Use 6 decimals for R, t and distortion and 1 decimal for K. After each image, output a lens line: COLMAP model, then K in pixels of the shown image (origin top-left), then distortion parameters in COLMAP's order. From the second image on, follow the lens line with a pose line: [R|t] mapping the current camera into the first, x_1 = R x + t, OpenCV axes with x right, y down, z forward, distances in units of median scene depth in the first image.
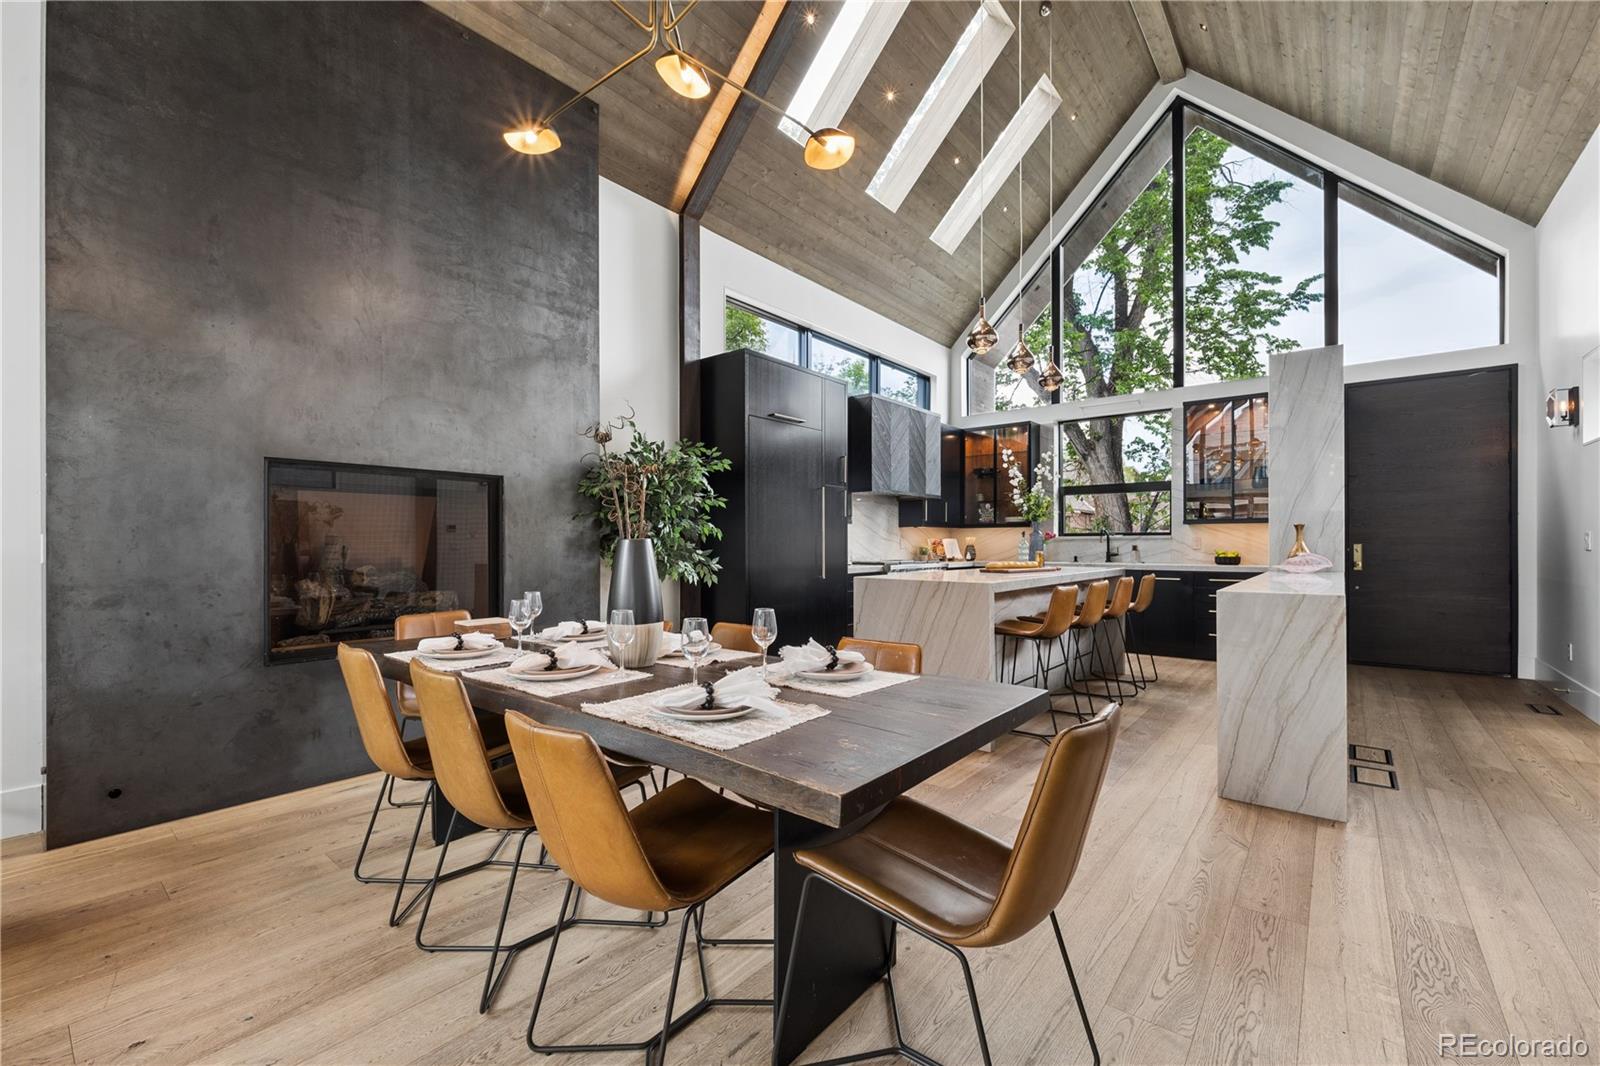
lens RADIAL K [[656.9, 0, 798.5], [0, 656.9, 543.4], [0, 0, 1]] dist [0.000420, -0.000007]
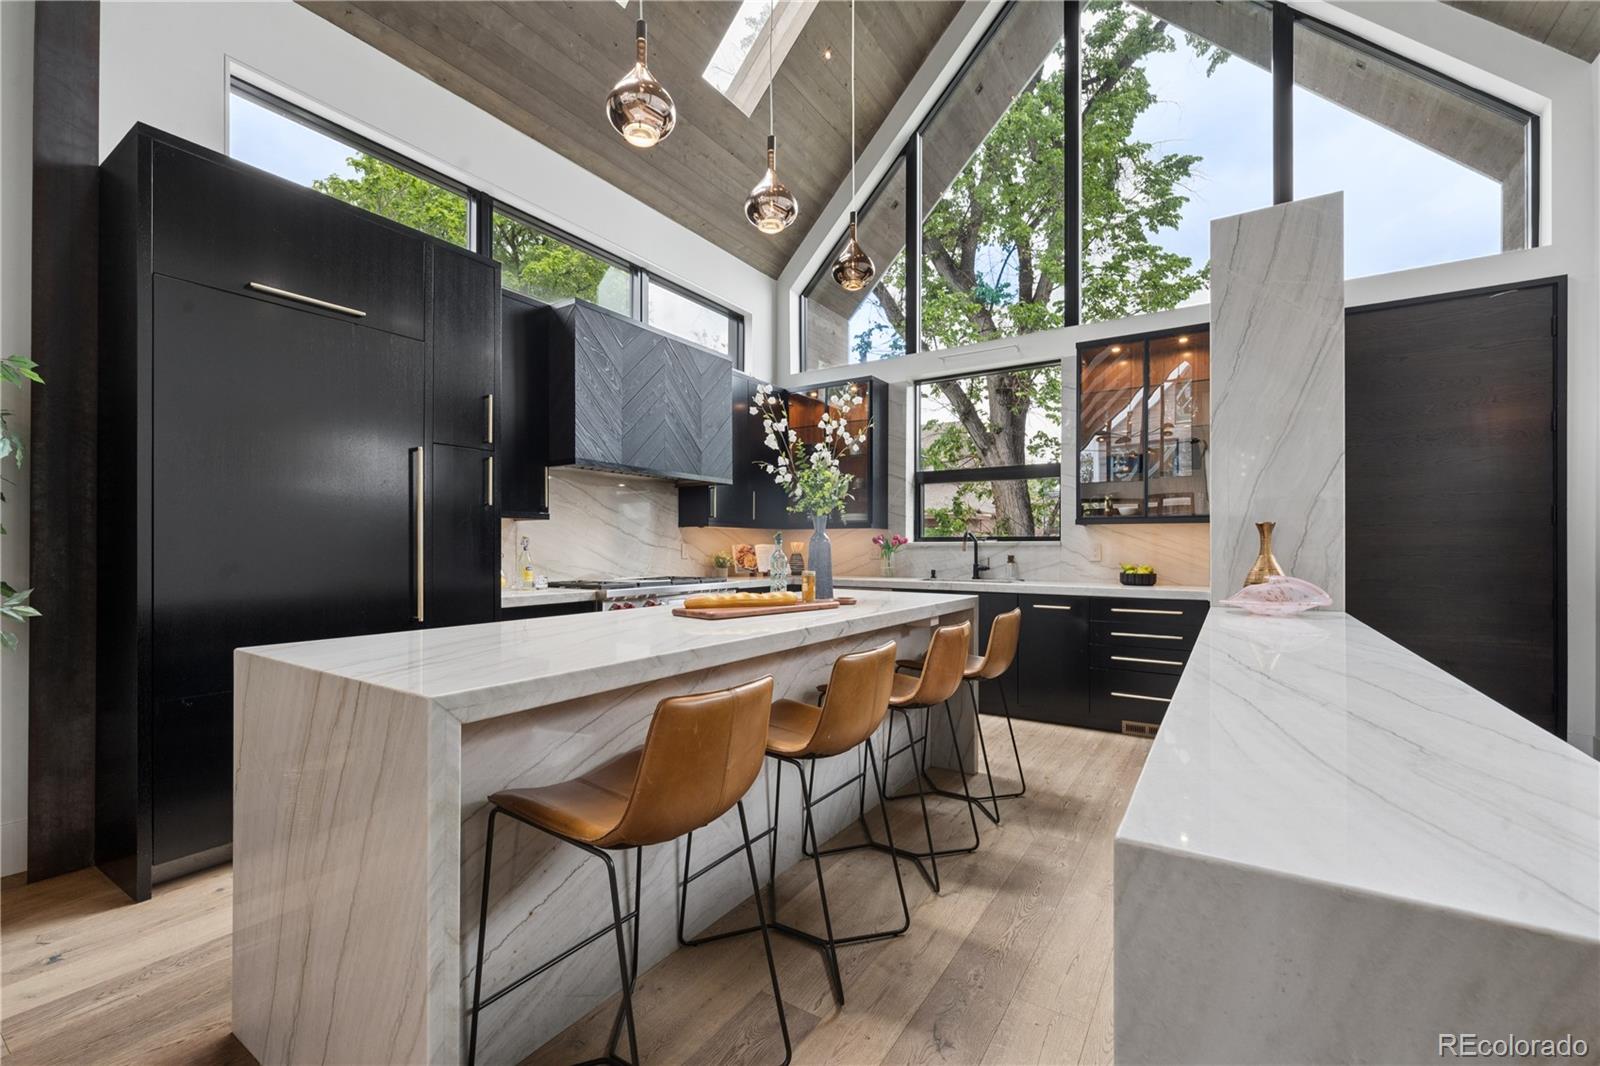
lens RADIAL K [[663.8, 0, 796.5], [0, 663.8, 545.5], [0, 0, 1]] dist [0.000633, 0.000521]
pose [[0.994034, 0.004144, 0.108988, 0.211687], [-0.003938, 0.999990, -0.002106, -0.005100], [-0.108996, 0.001664, 0.994041, 0.331415]]
